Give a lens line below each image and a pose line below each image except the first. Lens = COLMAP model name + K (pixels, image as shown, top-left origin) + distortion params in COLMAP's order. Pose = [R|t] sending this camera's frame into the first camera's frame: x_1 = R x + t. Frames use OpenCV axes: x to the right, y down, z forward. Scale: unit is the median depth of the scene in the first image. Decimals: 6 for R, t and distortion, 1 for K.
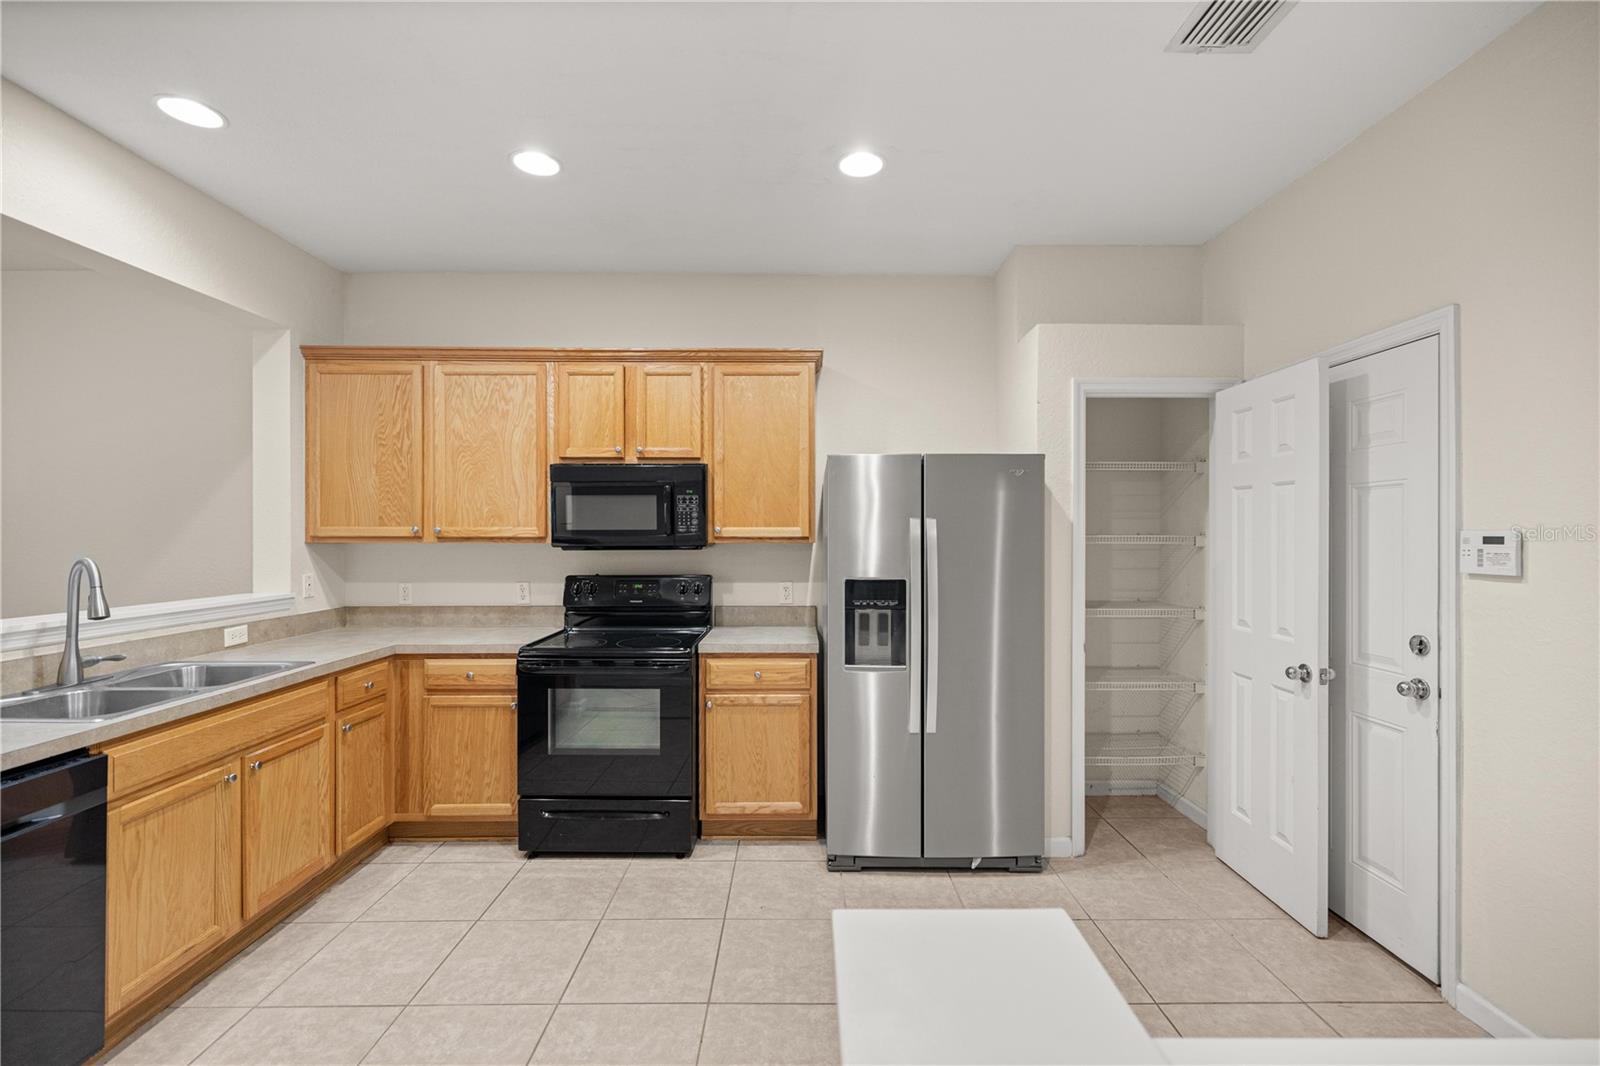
lens RADIAL K [[676.5, 0, 804.1], [0, 676.5, 535.0], [0, 0, 1]] dist [0.001838, -0.000932]
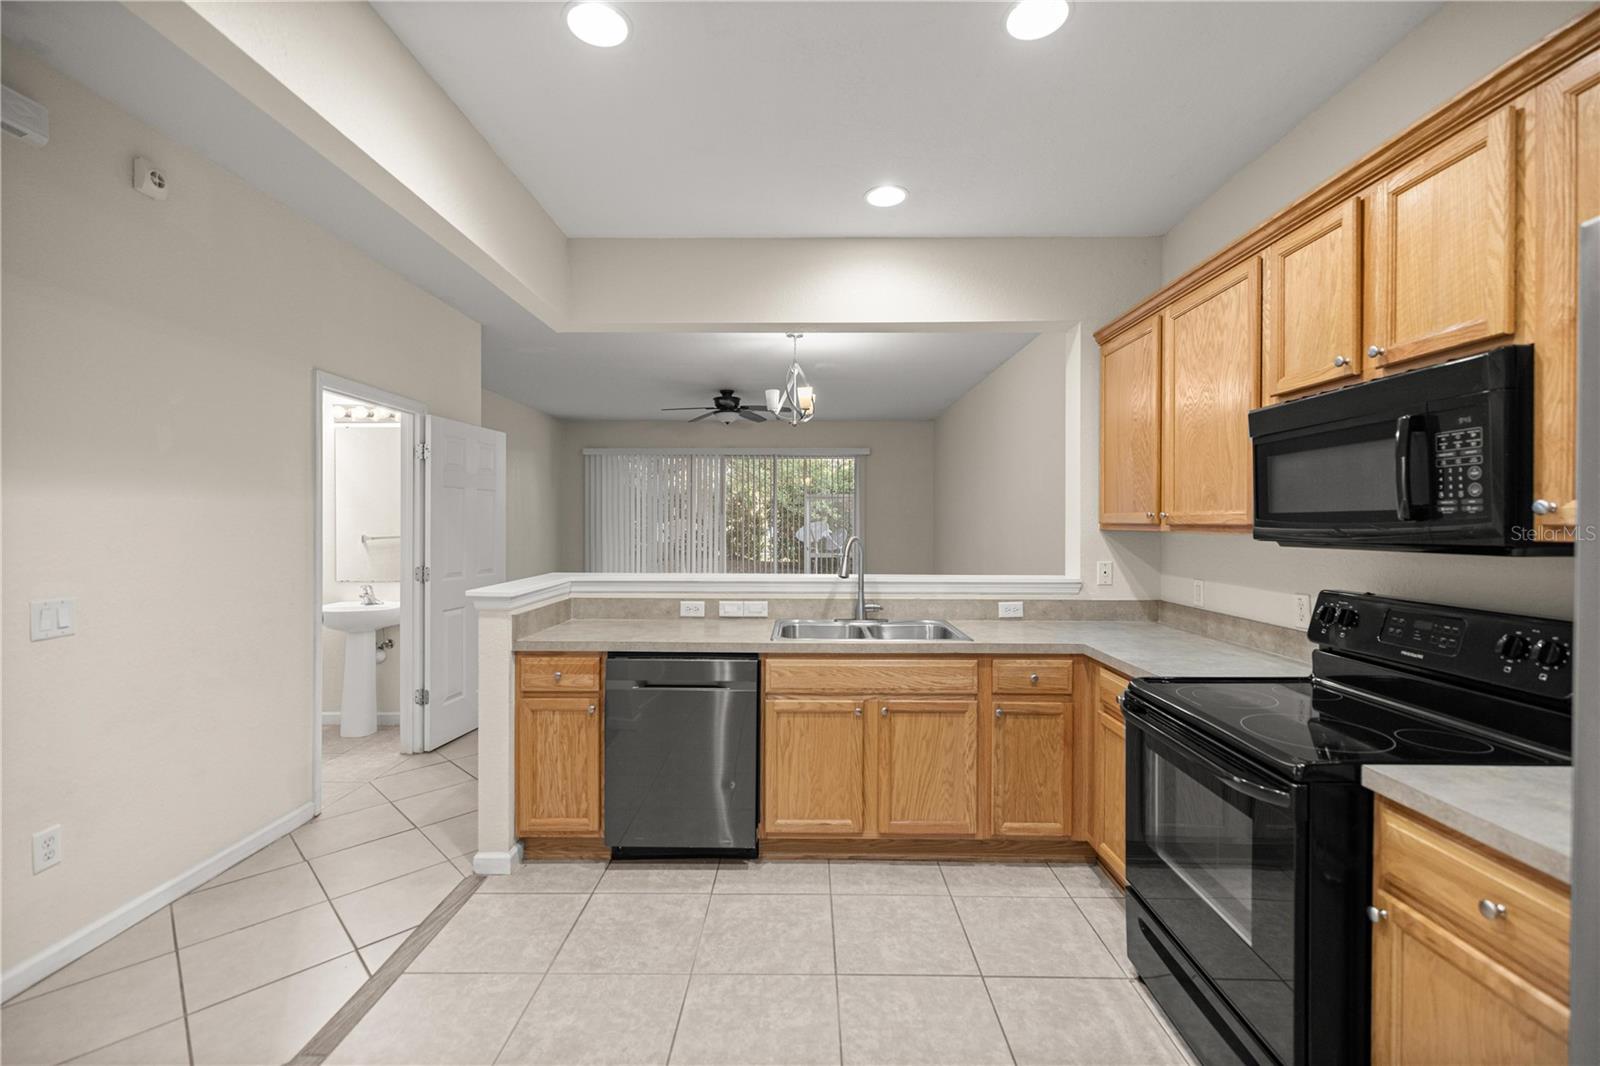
lens RADIAL K [[676.5, 0, 806.6], [0, 676.5, 525.7], [0, 0, 1]] dist [0.001838, -0.000932]
pose [[-0.020854, 0.004367, -0.999773, 0.271373], [-0.001537, 0.999989, 0.004400, 0.001976], [0.999781, 0.001628, -0.020847, 0.590584]]
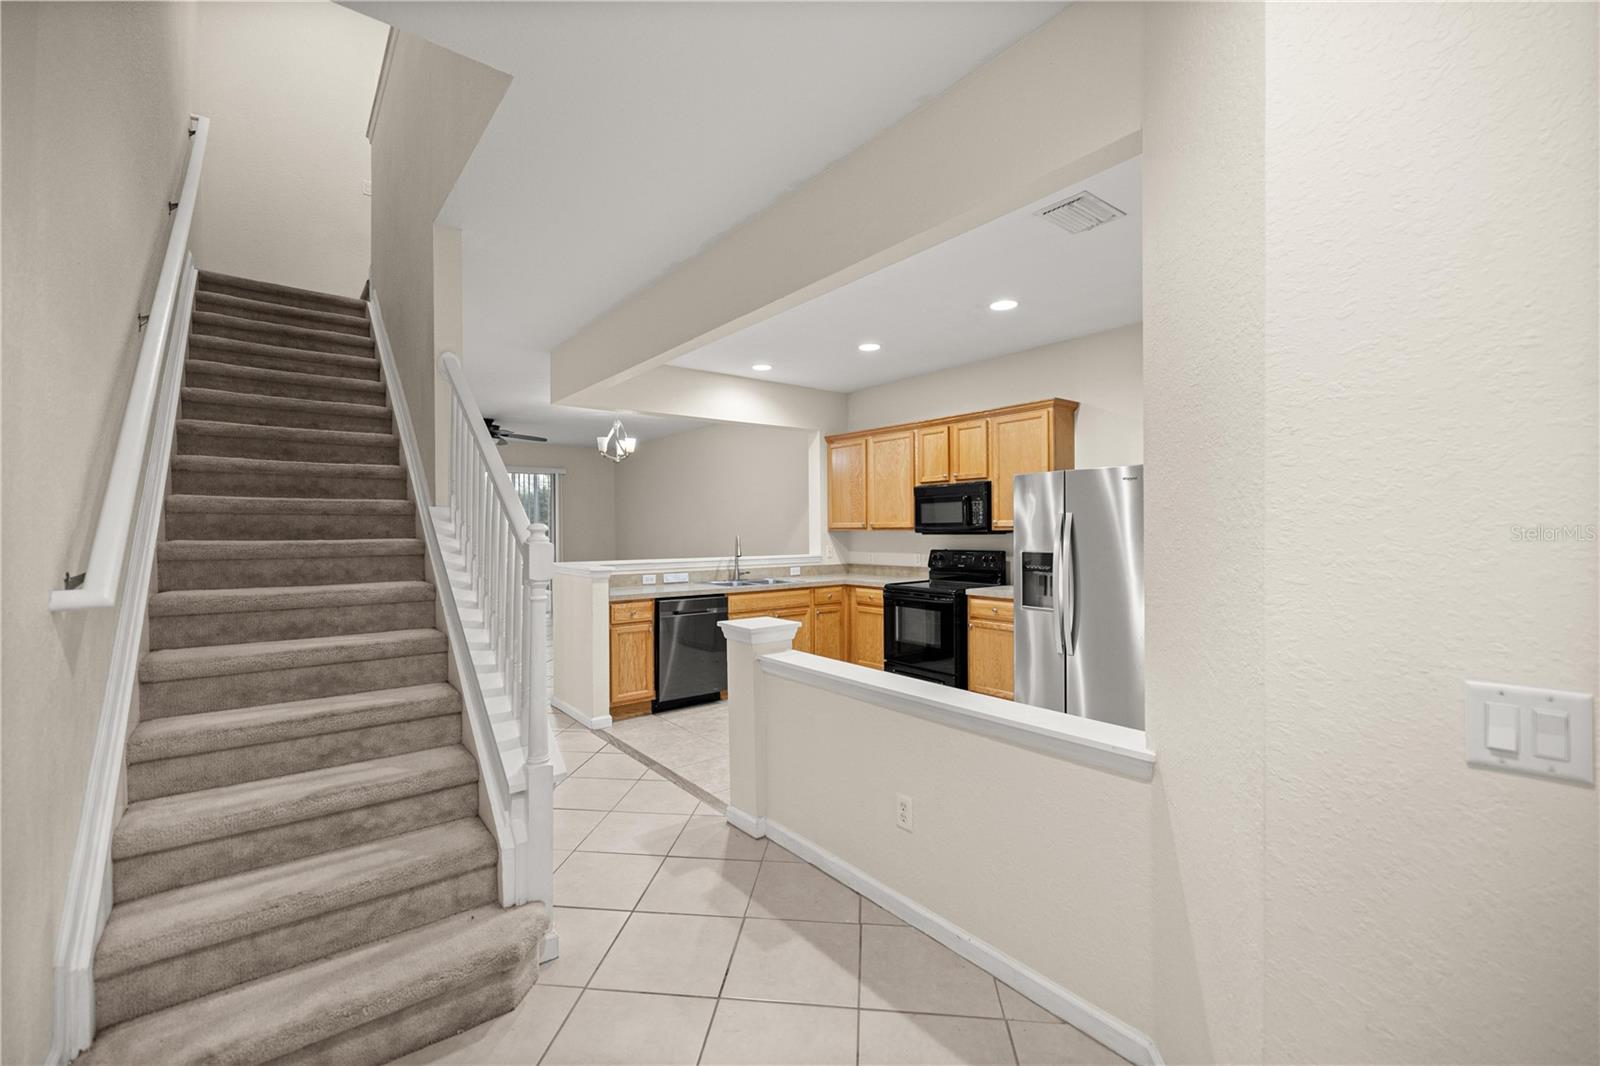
lens RADIAL K [[676.5, 0, 805.4], [0, 676.5, 530.6], [0, 0, 1]] dist [0.001838, -0.000932]
pose [[0.617019, -0.003298, -0.786941, 0.858537], [0.007643, 0.999969, 0.001802, 0.006479], [0.786911, -0.007126, 0.617025, -0.336315]]
